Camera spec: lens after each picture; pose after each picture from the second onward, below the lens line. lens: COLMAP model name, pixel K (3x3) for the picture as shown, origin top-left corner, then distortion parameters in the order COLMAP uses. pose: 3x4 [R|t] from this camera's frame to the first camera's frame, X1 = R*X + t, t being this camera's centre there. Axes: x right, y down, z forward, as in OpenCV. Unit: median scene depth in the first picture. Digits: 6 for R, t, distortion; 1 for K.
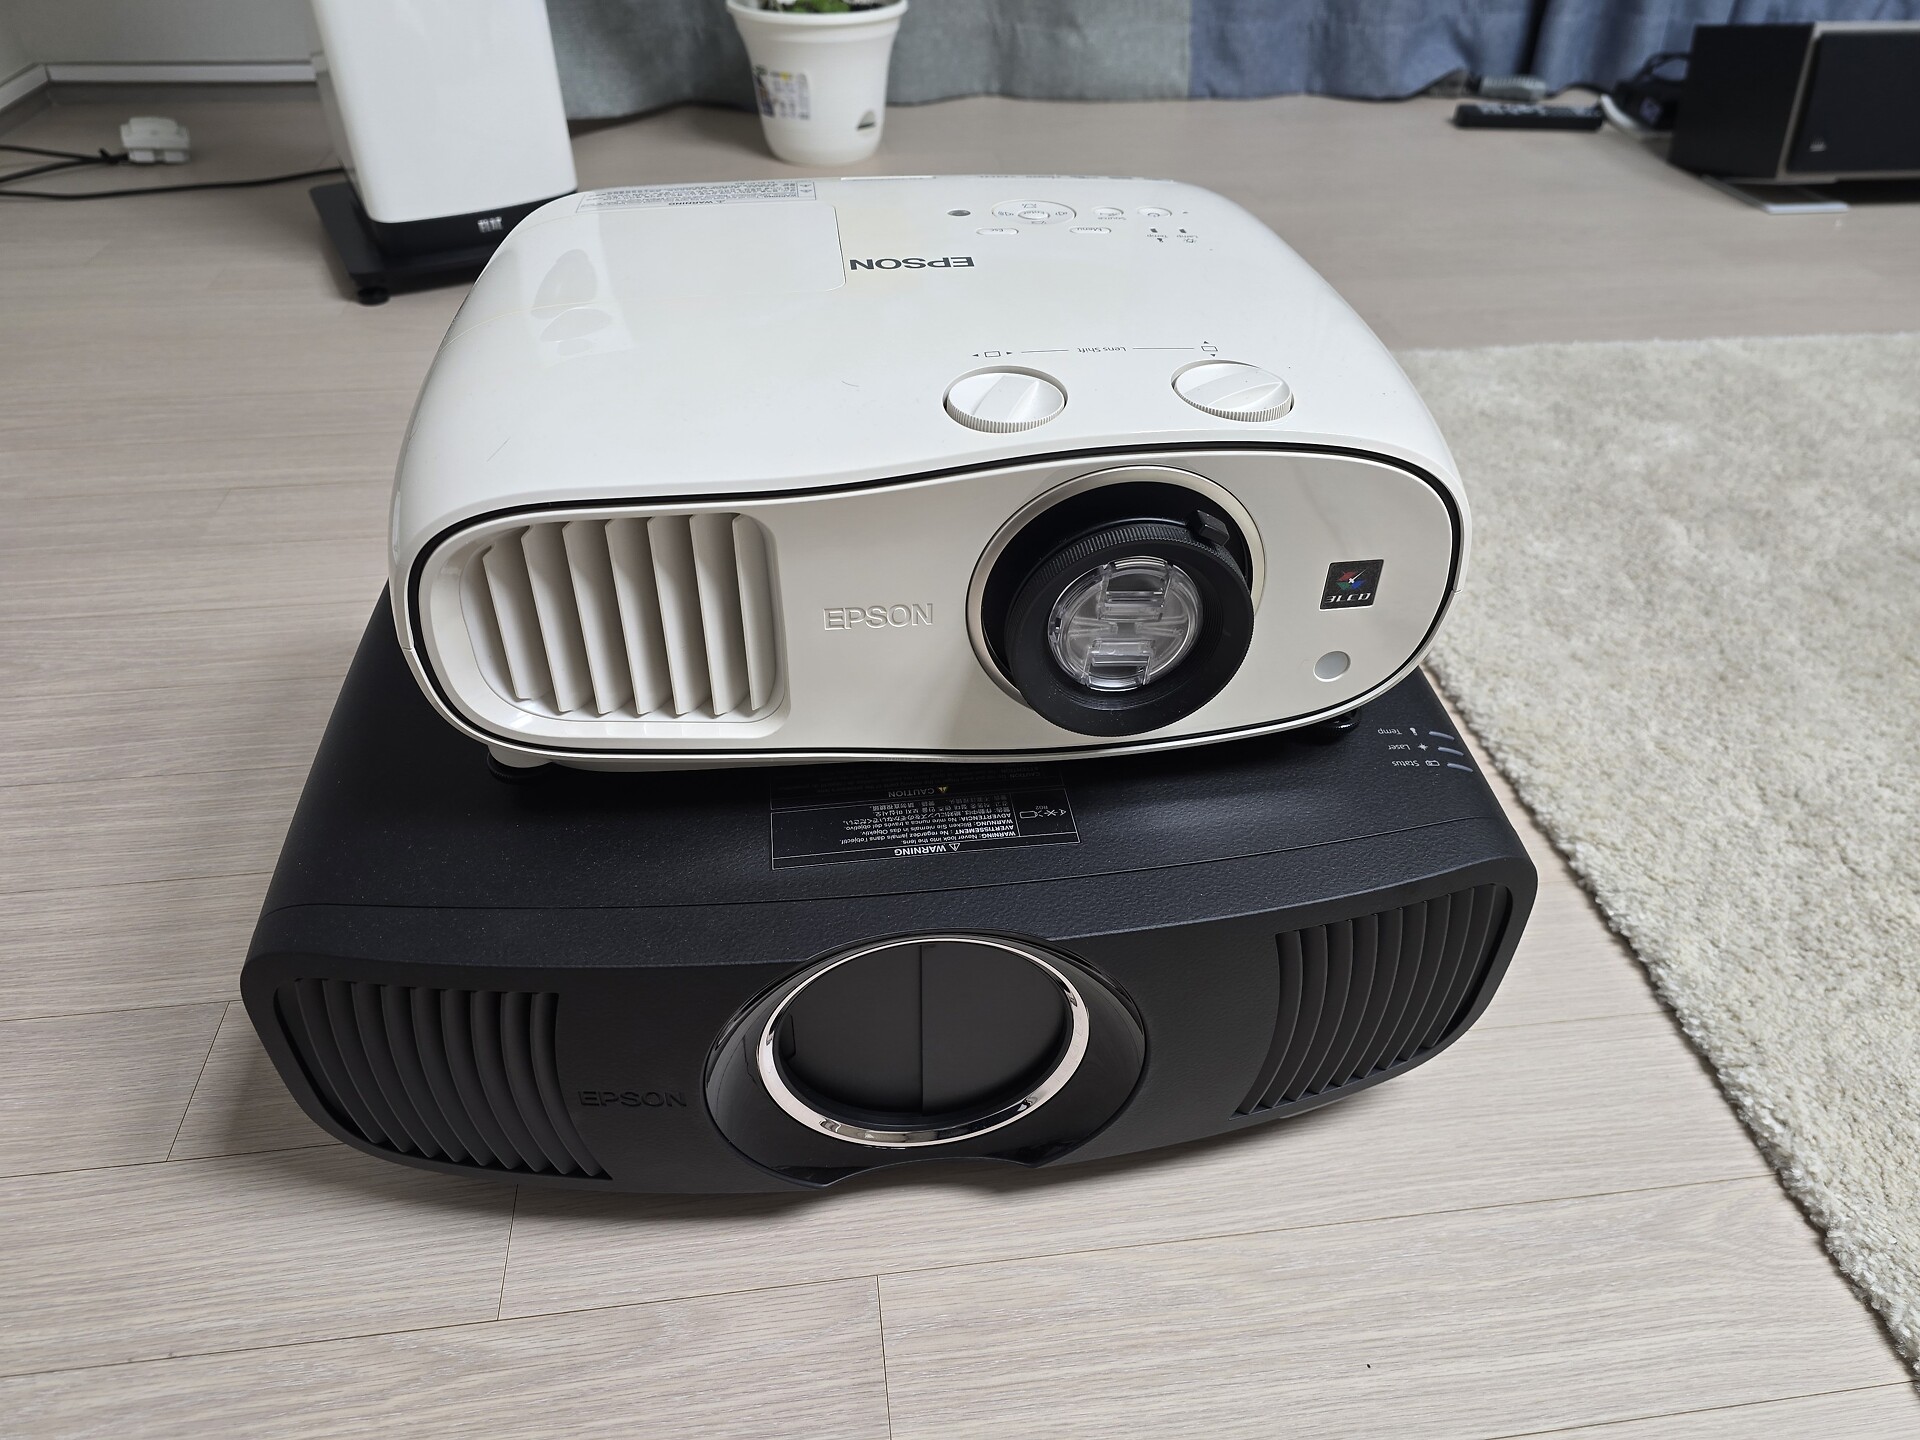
lens RADIAL K [[1284.5, 0, 951.1], [0, 1284.5, 720.3], [0, 0, 1]] dist [0.028446, -0.031660]
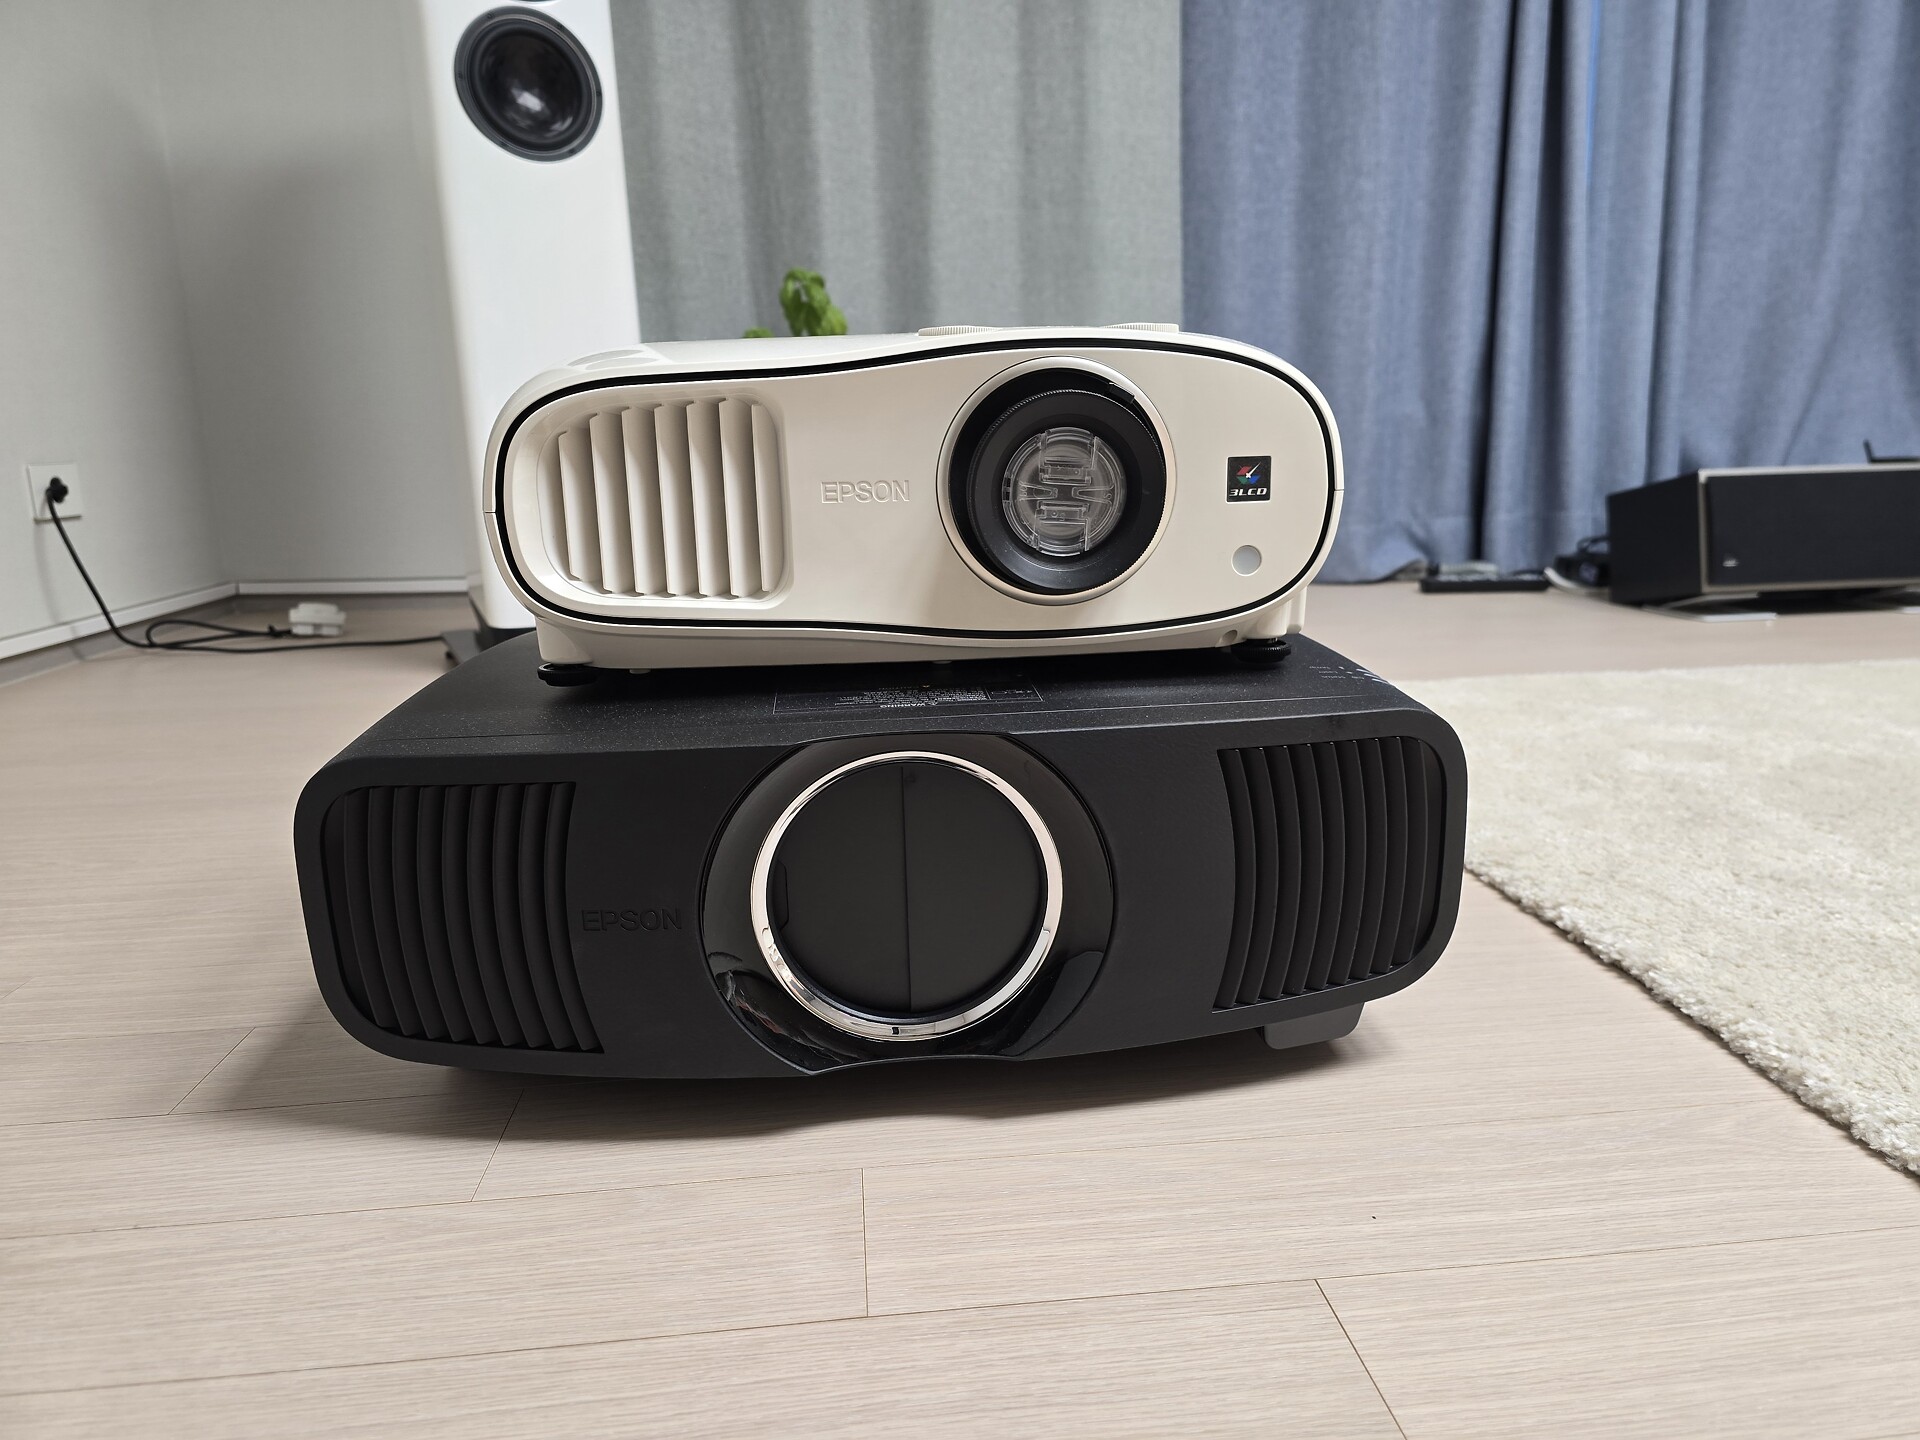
lens RADIAL K [[1284.5, 0, 968.7], [0, 1284.5, 721.1], [0, 0, 1]] dist [0.028446, -0.031660]
pose [[0.999141, -0.028124, -0.030443, 0.059838], [0.011973, 0.899069, -0.437643, 0.530412], [0.039678, 0.436903, 0.898633, -0.018437]]
